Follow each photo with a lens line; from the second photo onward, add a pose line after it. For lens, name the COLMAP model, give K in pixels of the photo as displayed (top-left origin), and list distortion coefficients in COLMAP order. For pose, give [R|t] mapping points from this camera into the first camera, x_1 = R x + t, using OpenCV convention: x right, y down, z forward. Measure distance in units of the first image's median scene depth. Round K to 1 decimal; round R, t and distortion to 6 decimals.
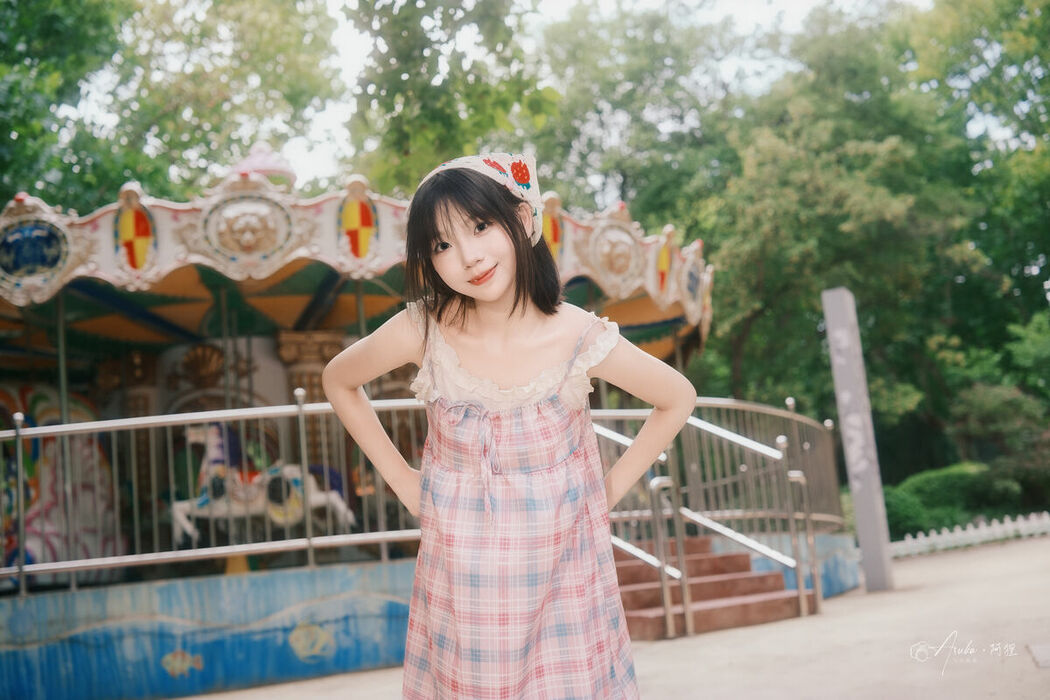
lens RADIAL K [[1261.5, 0, 523.0], [0, 1261.5, 383.0], [0, 0, 1]] dist [-0.146156, 0.420272]
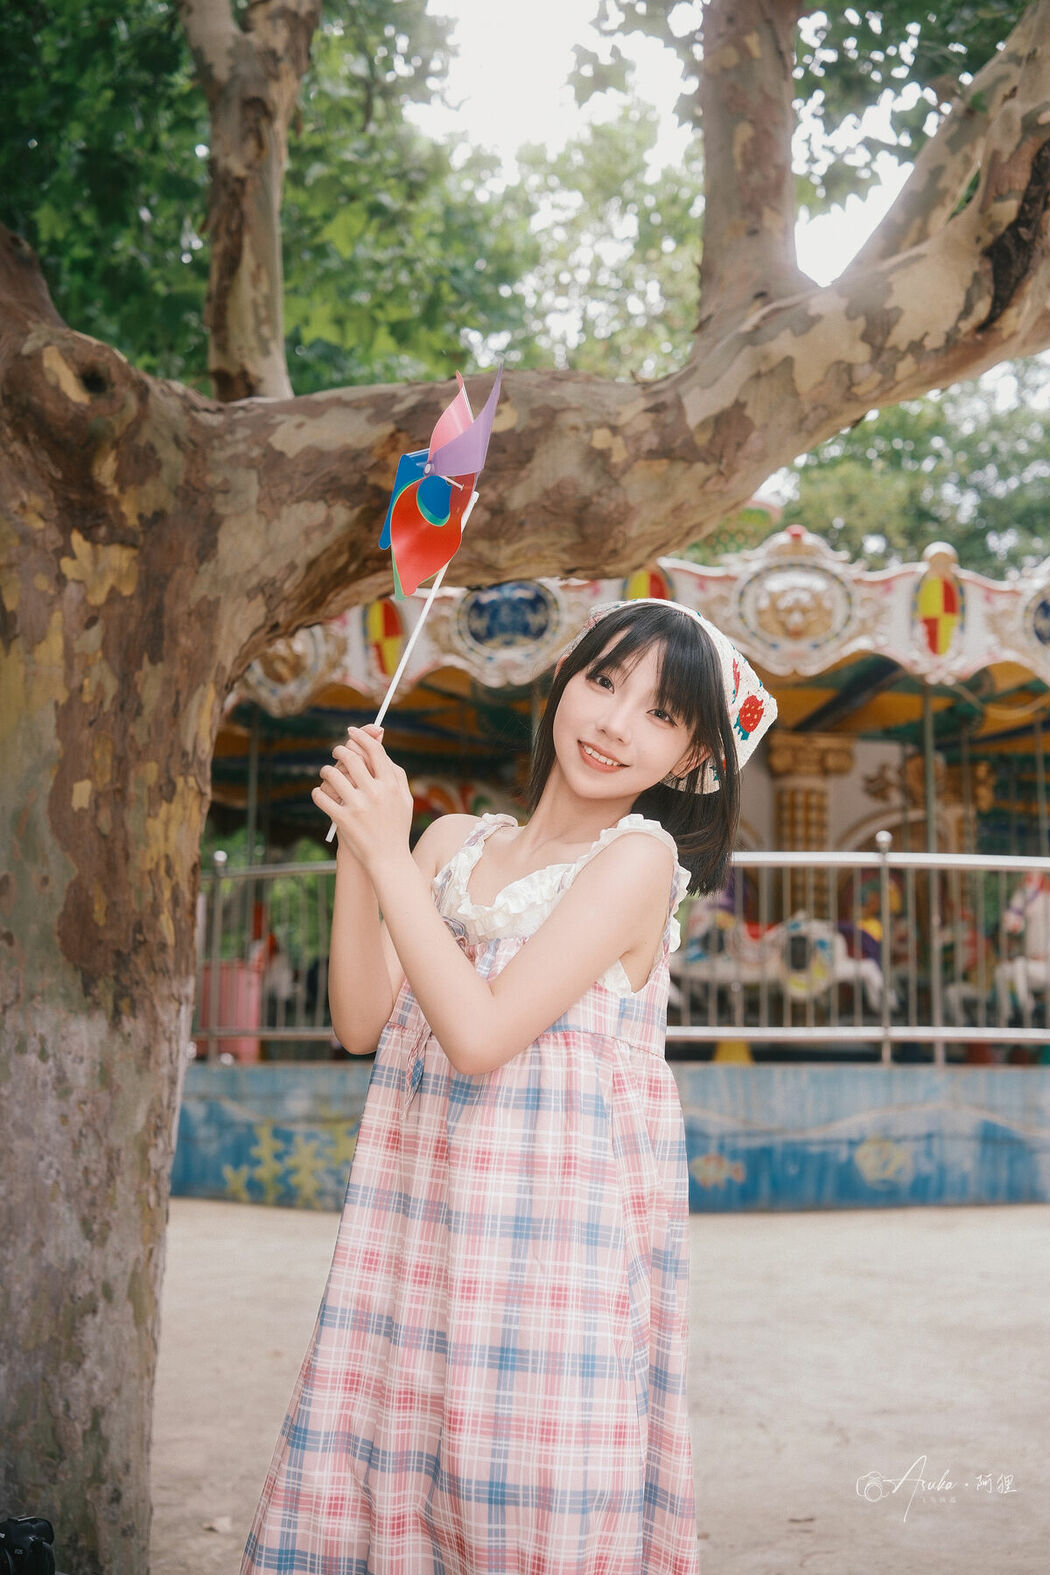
lens RADIAL K [[1892.3, 0, 525.0], [0, 1892.3, 787.5], [0, 0, 1]] dist [-0.146156, 0.420272]
pose [[0.975038, 0.082256, -0.206239, -0.134657], [-0.079546, 0.996601, 0.021413, -0.025835], [0.207300, -0.004473, 0.978267, -0.149311]]
